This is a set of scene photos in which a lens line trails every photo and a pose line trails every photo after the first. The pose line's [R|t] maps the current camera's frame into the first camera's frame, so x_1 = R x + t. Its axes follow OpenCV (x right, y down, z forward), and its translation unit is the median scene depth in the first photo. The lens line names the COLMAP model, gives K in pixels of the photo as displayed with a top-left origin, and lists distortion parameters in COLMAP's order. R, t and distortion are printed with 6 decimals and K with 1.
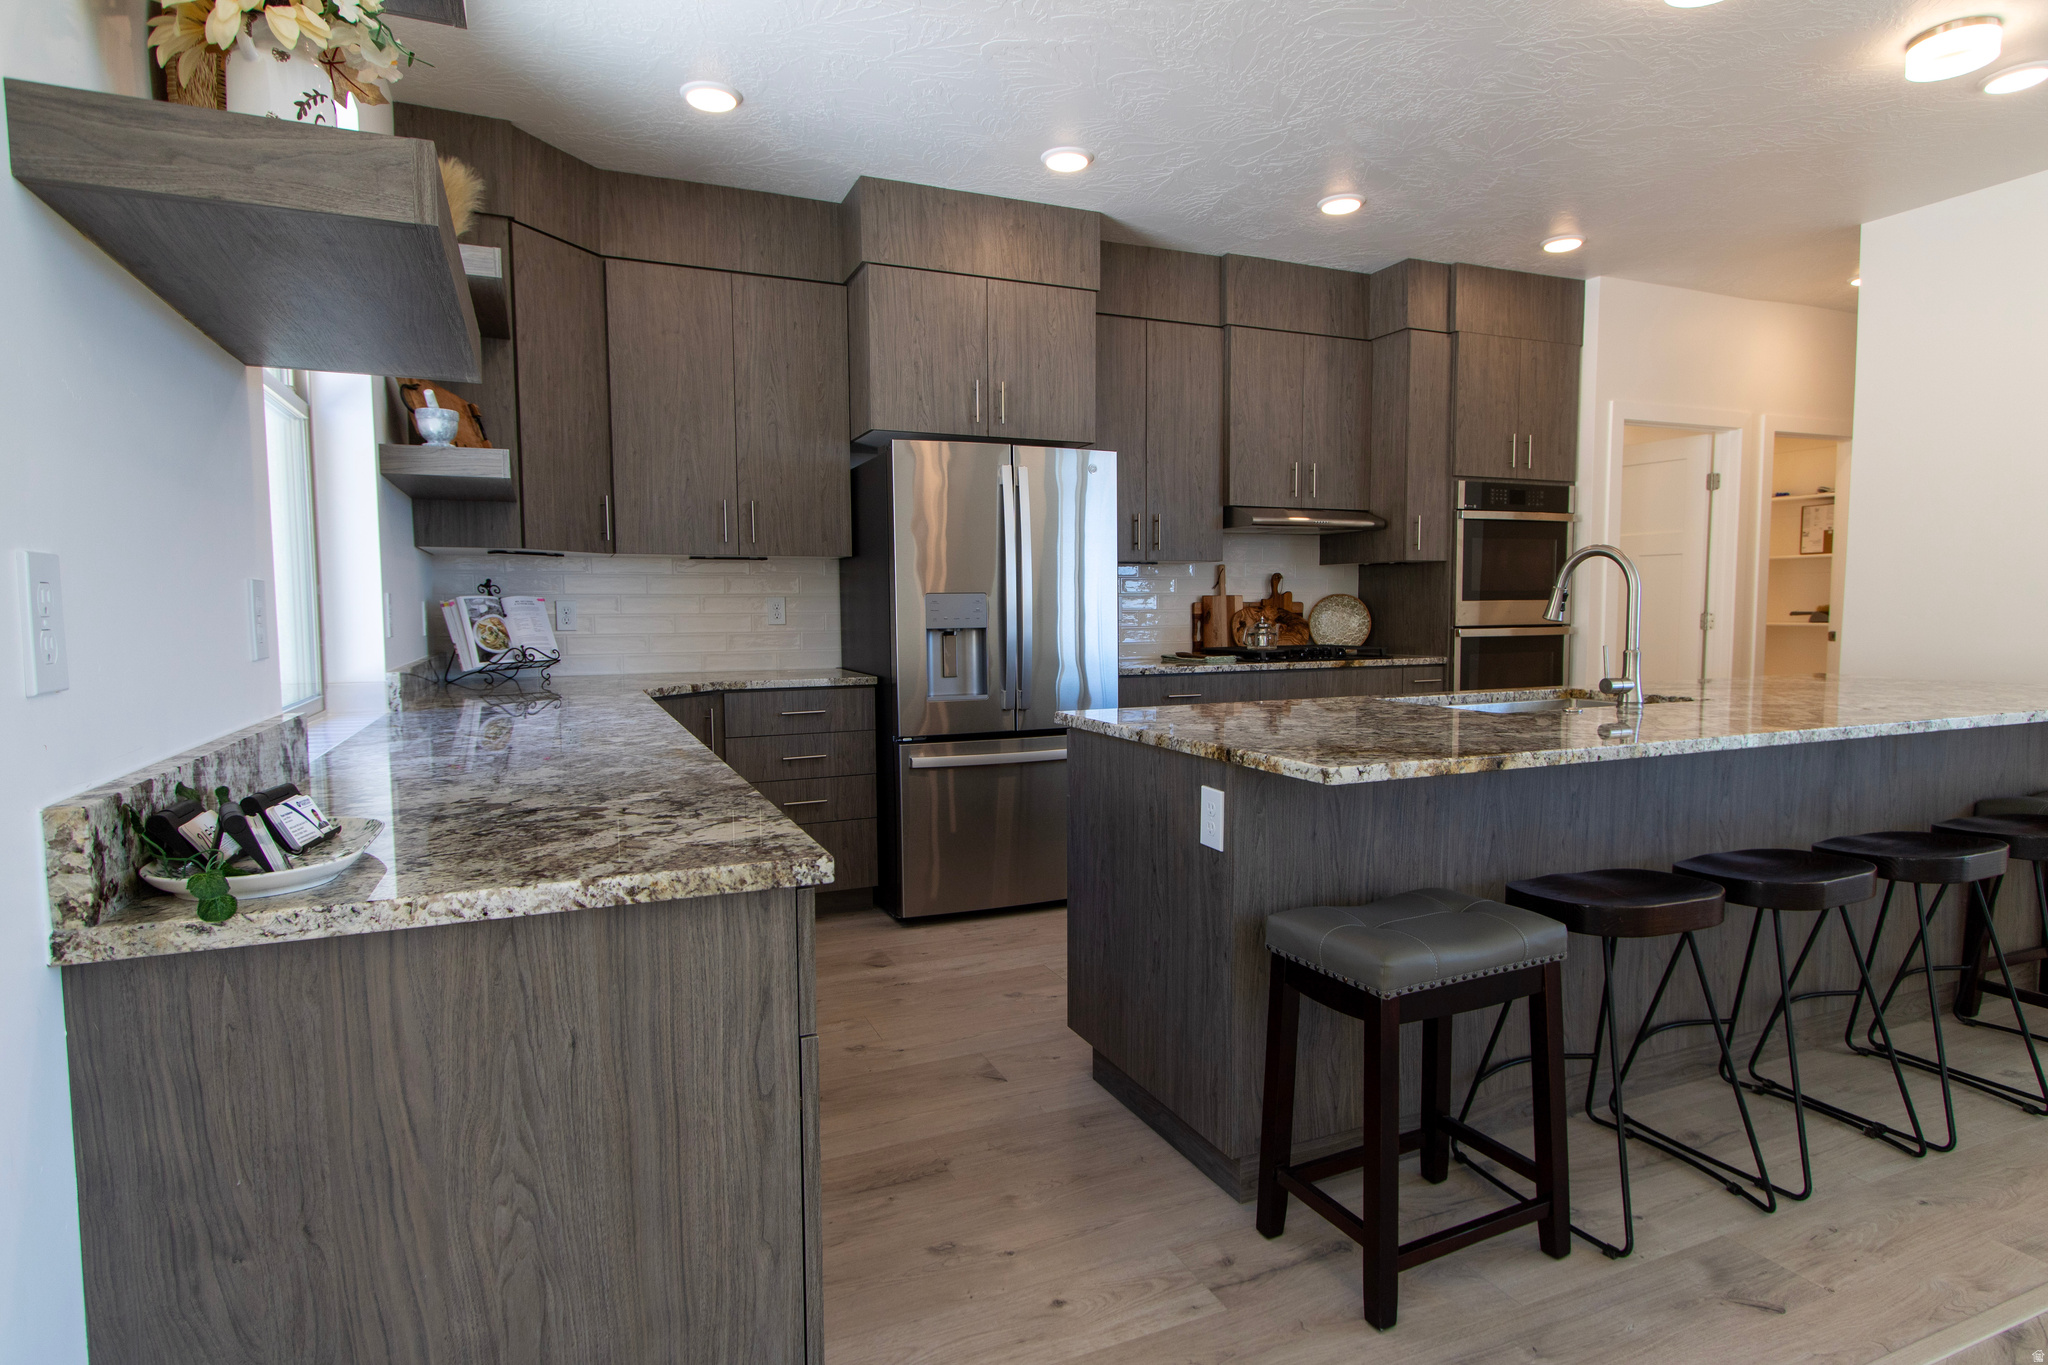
lens RADIAL K [[1103.1, 0, 1026.7], [0, 1103.1, 687.8], [0, 0, 1]] dist [0.014008, -0.005928]
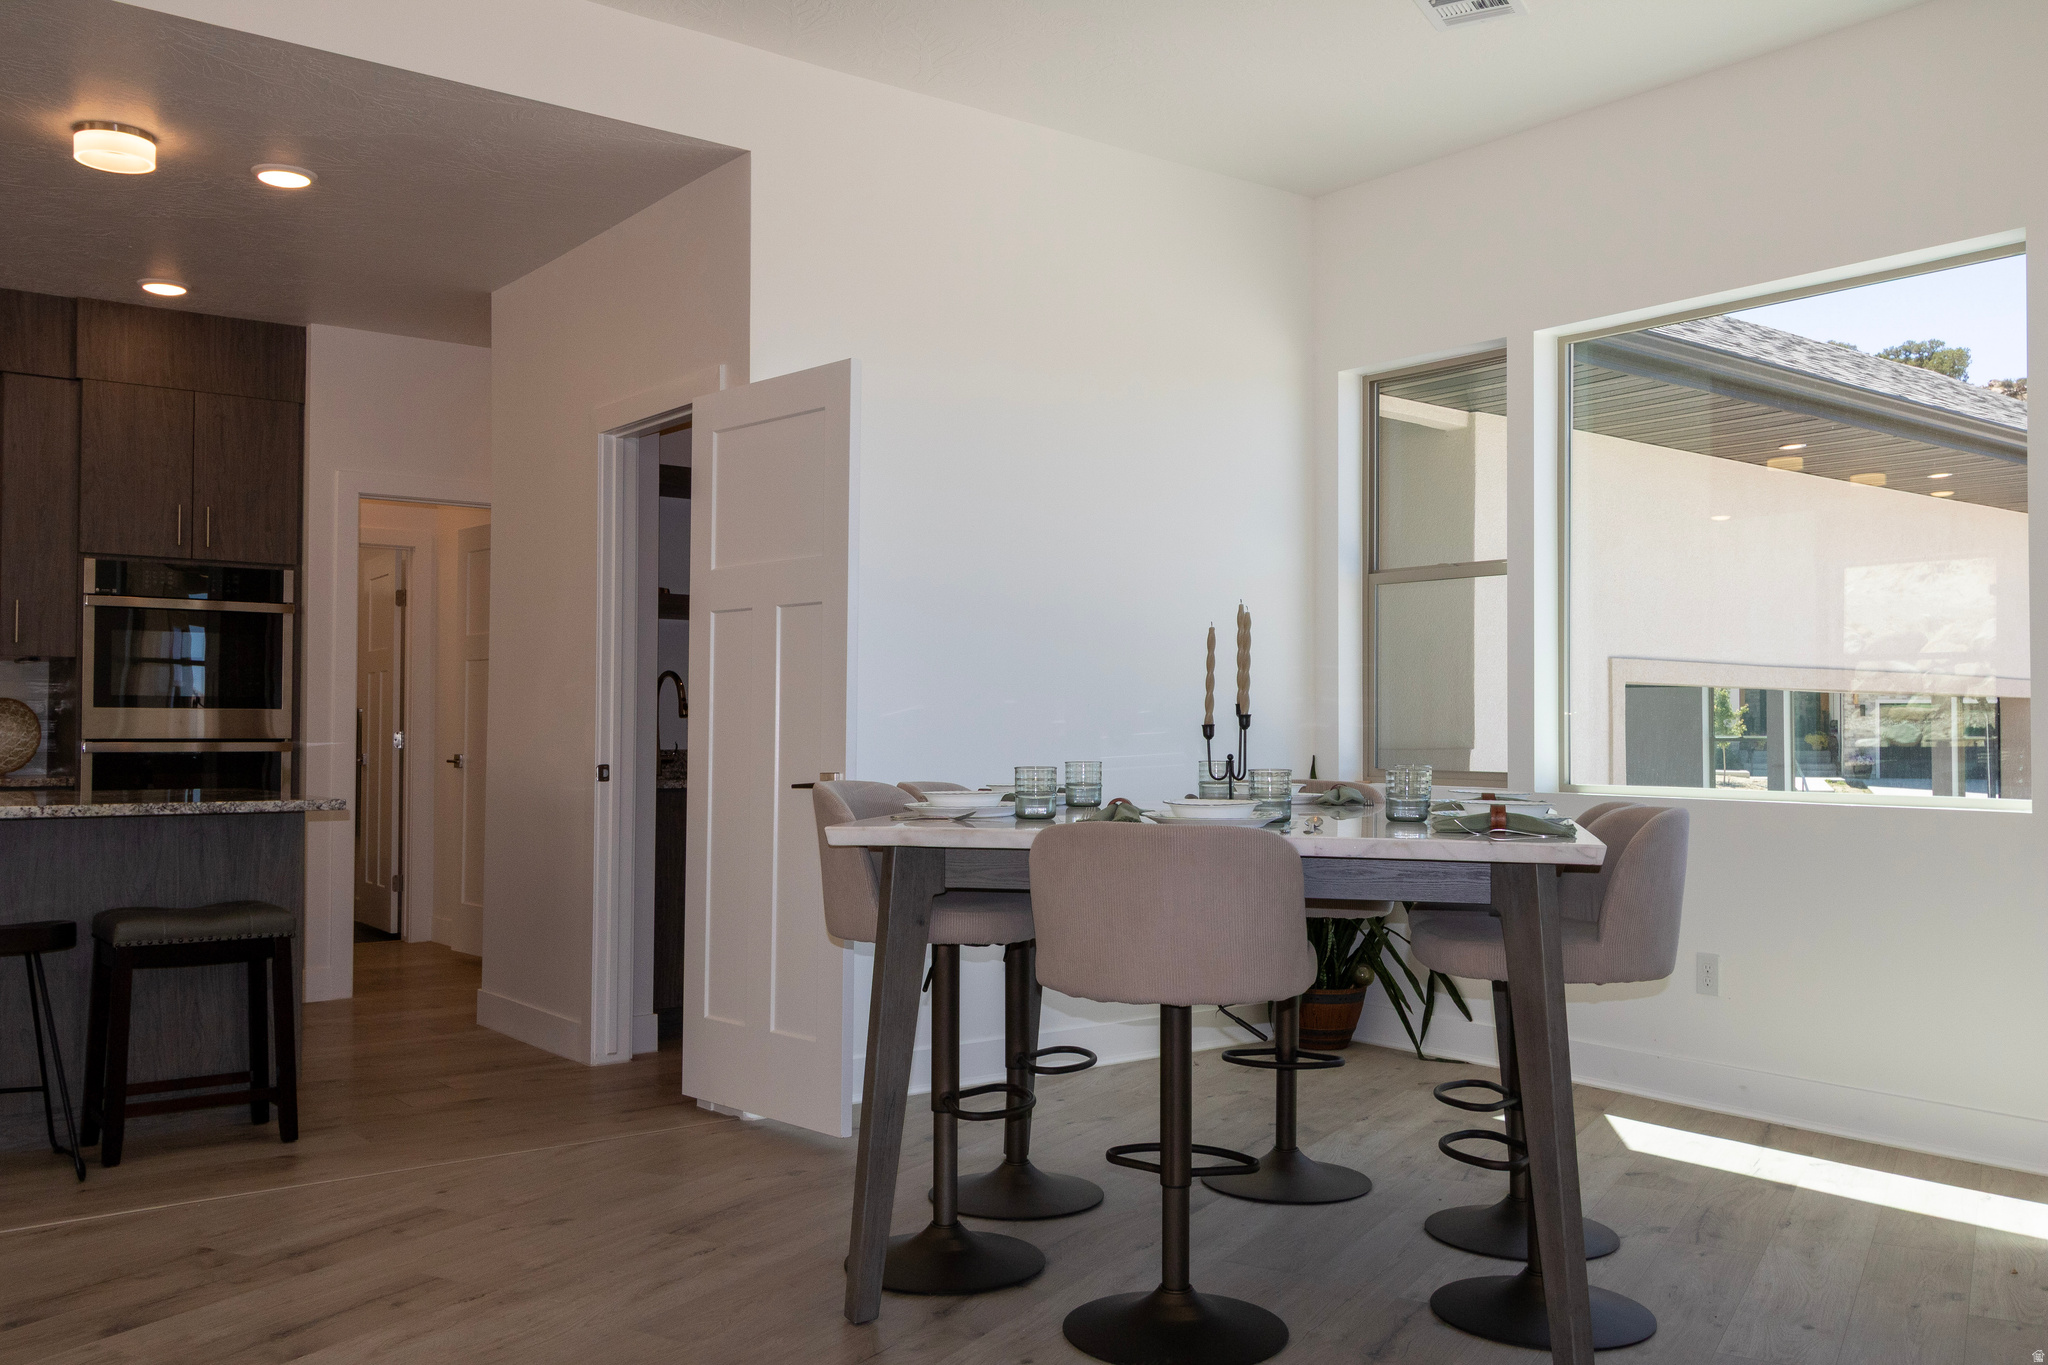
lens RADIAL K [[1754.7, 0, 1027.0], [0, 1754.7, 681.0], [0, 0, 1]] dist [0.012631, 0.007549]
pose [[0.969810, 0.016718, 0.243287, 0.942247], [0.008934, 0.994542, -0.103956, 0.051712], [-0.243697, 0.102991, 0.964368, -0.499808]]
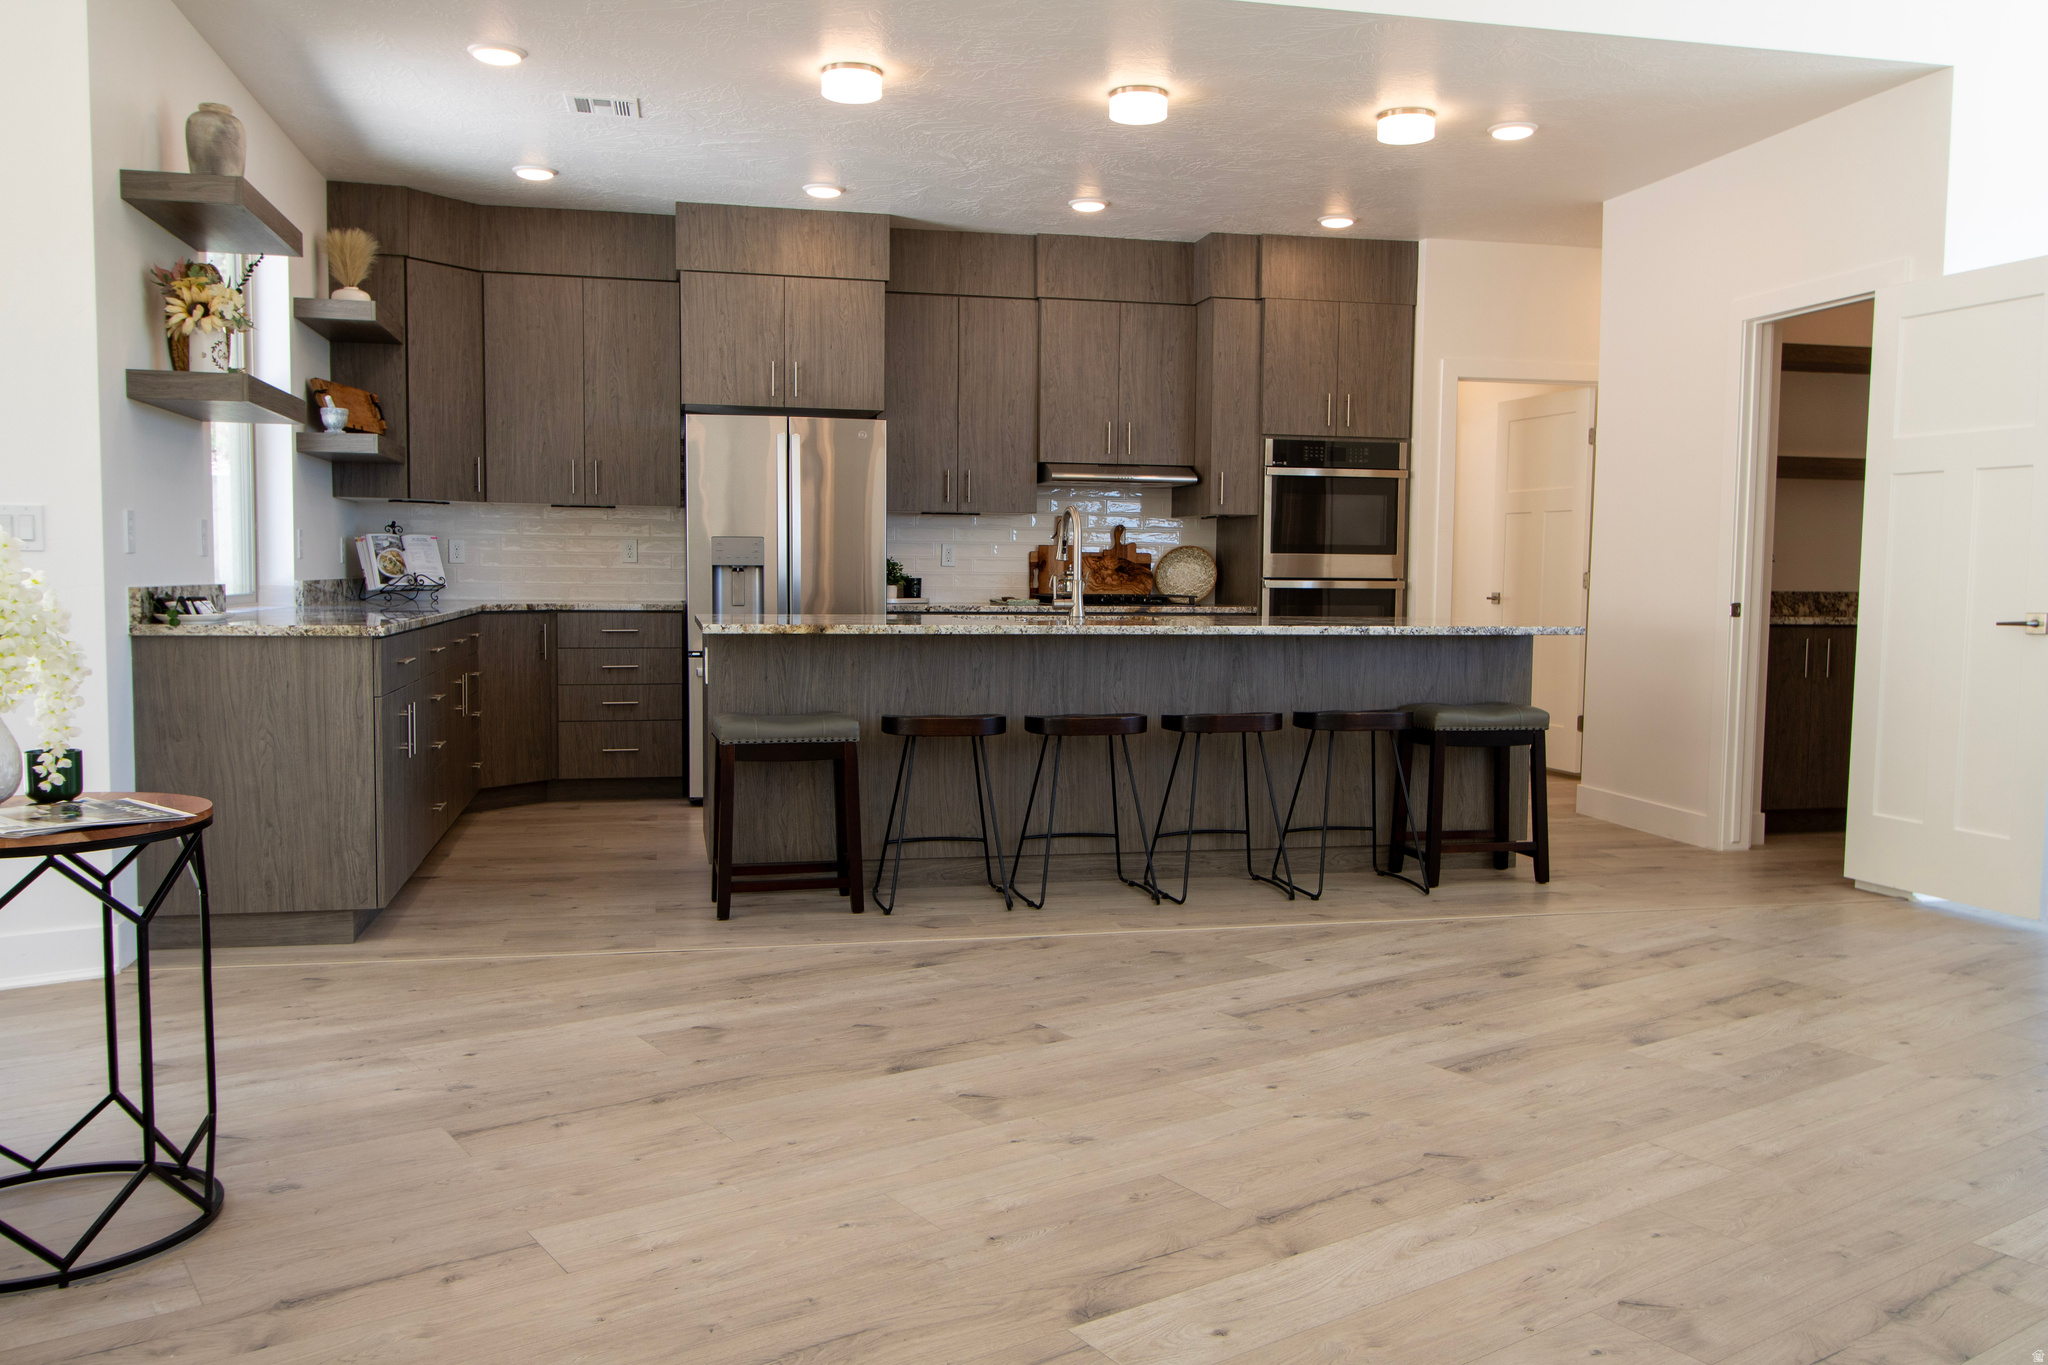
lens RADIAL K [[1642.2, 0, 1019.0], [0, 1642.2, 683.4], [0, 0, 1]] dist [0.011410, -0.005587]
pose [[0.981632, 0.030129, -0.188393, 0.583466], [-0.031125, 0.999513, -0.002329, 0.071106], [0.188231, 0.008149, 0.982091, -0.729710]]
